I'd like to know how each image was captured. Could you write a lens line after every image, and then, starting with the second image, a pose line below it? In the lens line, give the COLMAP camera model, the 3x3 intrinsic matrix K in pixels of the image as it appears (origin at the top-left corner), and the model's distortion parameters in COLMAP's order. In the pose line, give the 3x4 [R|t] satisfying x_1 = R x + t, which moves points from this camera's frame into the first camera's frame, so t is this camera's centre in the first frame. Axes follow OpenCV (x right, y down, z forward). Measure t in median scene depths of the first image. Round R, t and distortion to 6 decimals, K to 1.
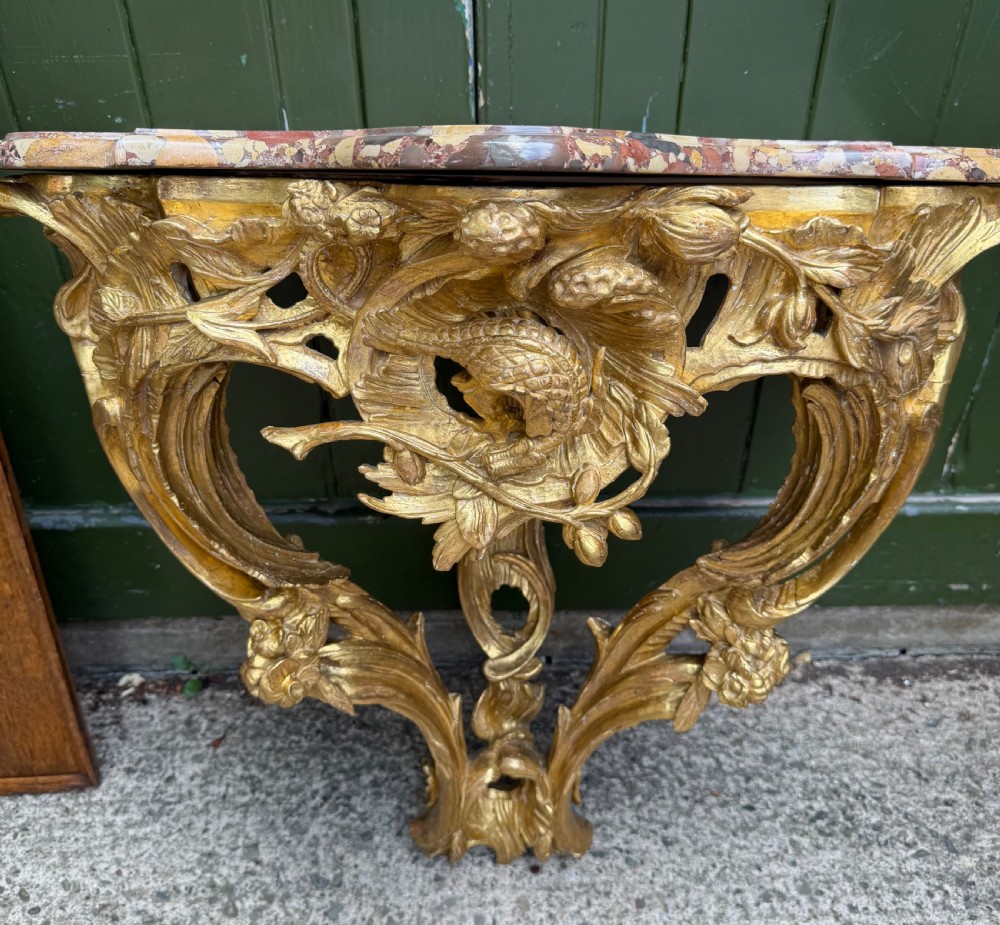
lens RADIAL K [[929.5, 0, 503.9], [0, 929.5, 456.1], [0, 0, 1]] dist [0.095550, -0.127784]
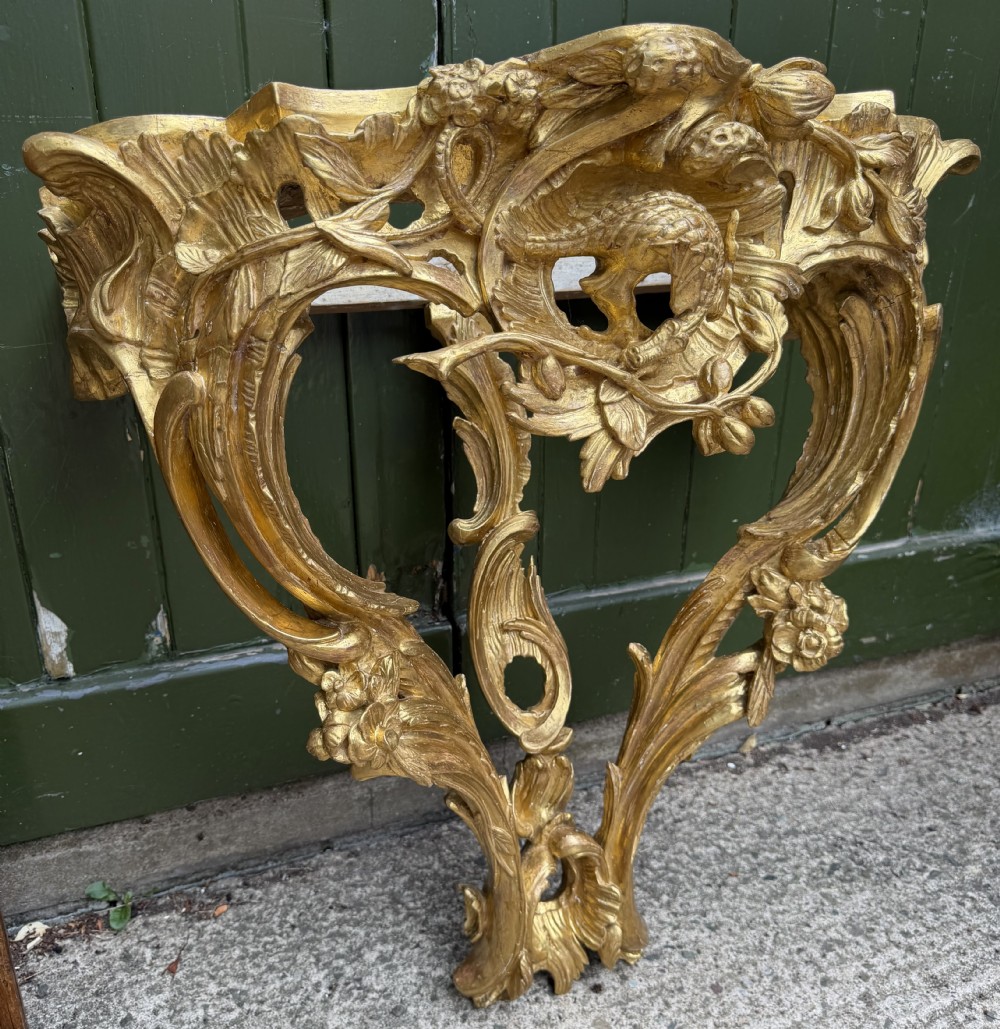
lens RADIAL K [[944.5, 0, 498.2], [0, 944.5, 562.1], [0, 0, 1]] dist [0.133077, -0.279167]
pose [[0.939133, -0.158025, 0.305051, -0.366032], [0.221915, 0.956868, -0.187504, 0.277119], [-0.262264, 0.243786, 0.933695, 0.107272]]
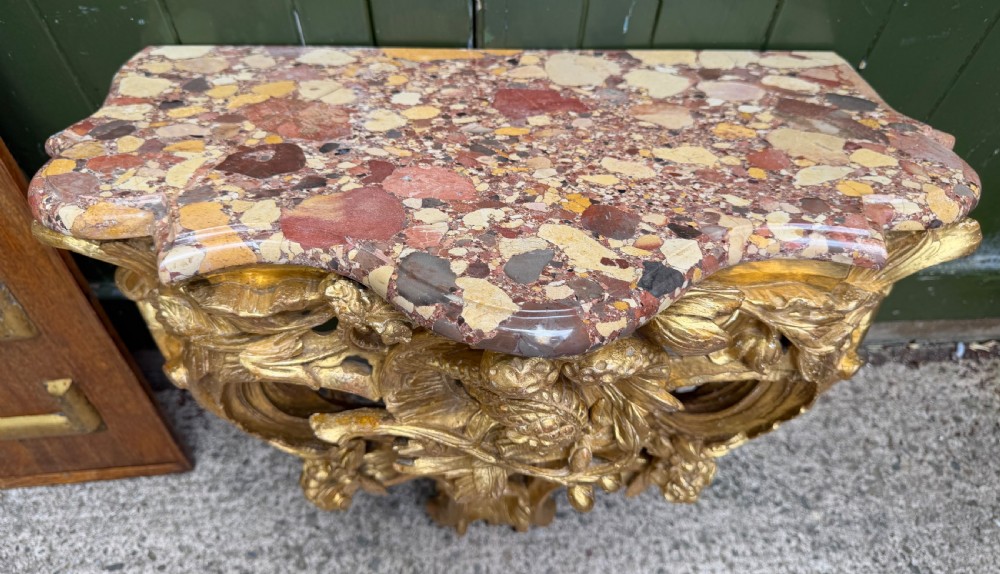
lens RADIAL K [[713.1, 0, 496.8], [0, 713.1, 249.3], [0, 0, 1]] dist [0.024927, -0.040352]
pose [[0.999311, -0.010877, 0.035477, -0.038655], [-0.000290, 0.953752, 0.300594, -0.386628], [-0.037106, -0.300397, 0.953092, 0.141698]]
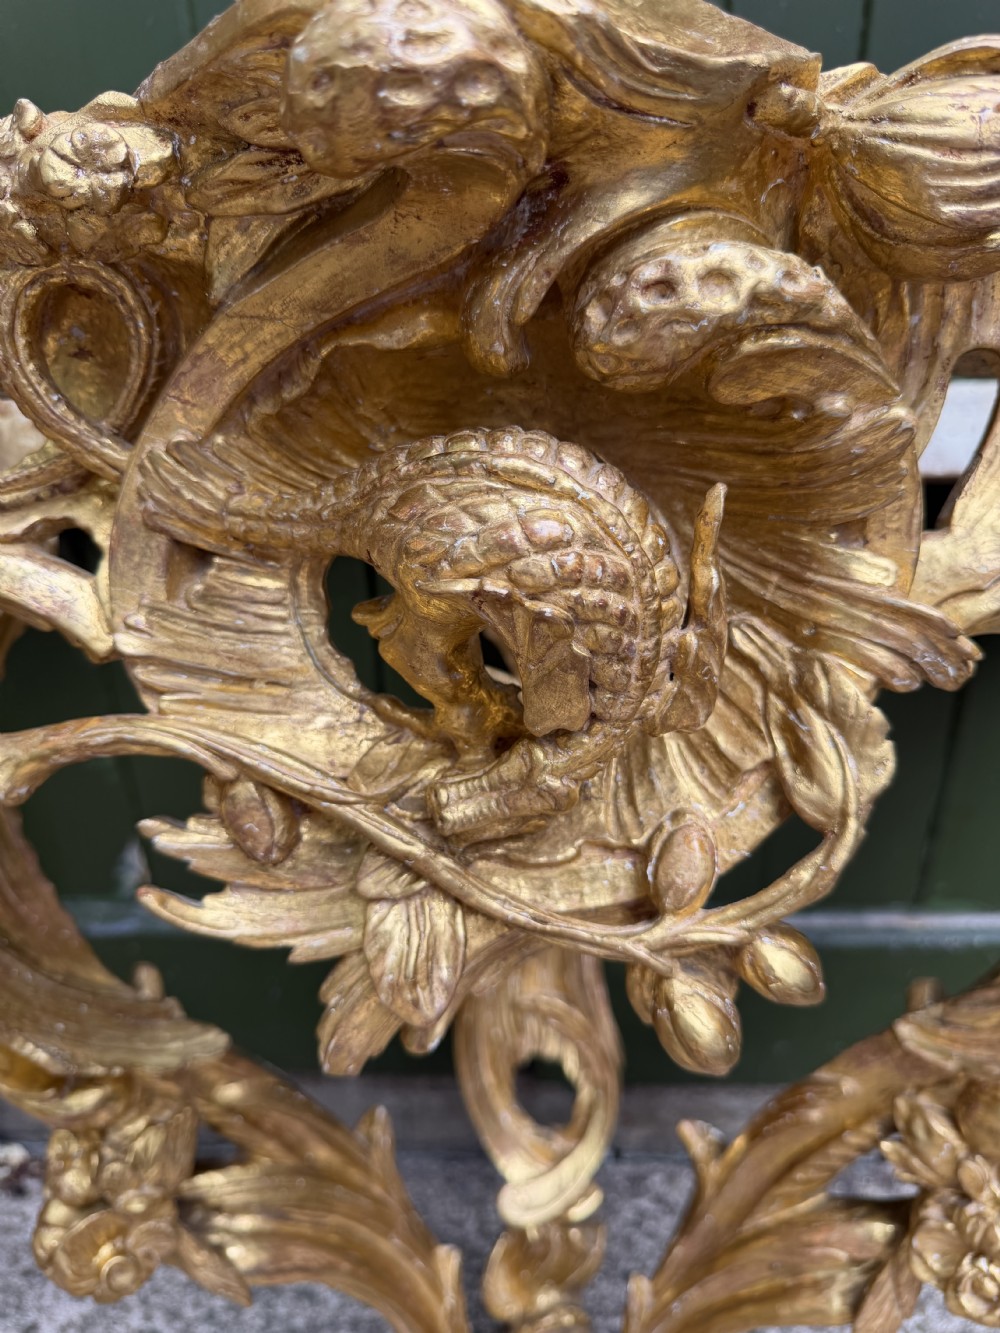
lens RADIAL K [[969.1, 0, 500.6], [0, 969.1, 670.9], [0, 0, 1]] dist [0.028633, -0.093628]
pose [[0.997683, -0.014572, -0.066452, 0.029471], [0.001771, 0.982023, -0.188753, 0.021127], [0.068007, 0.188198, 0.979774, 0.424898]]
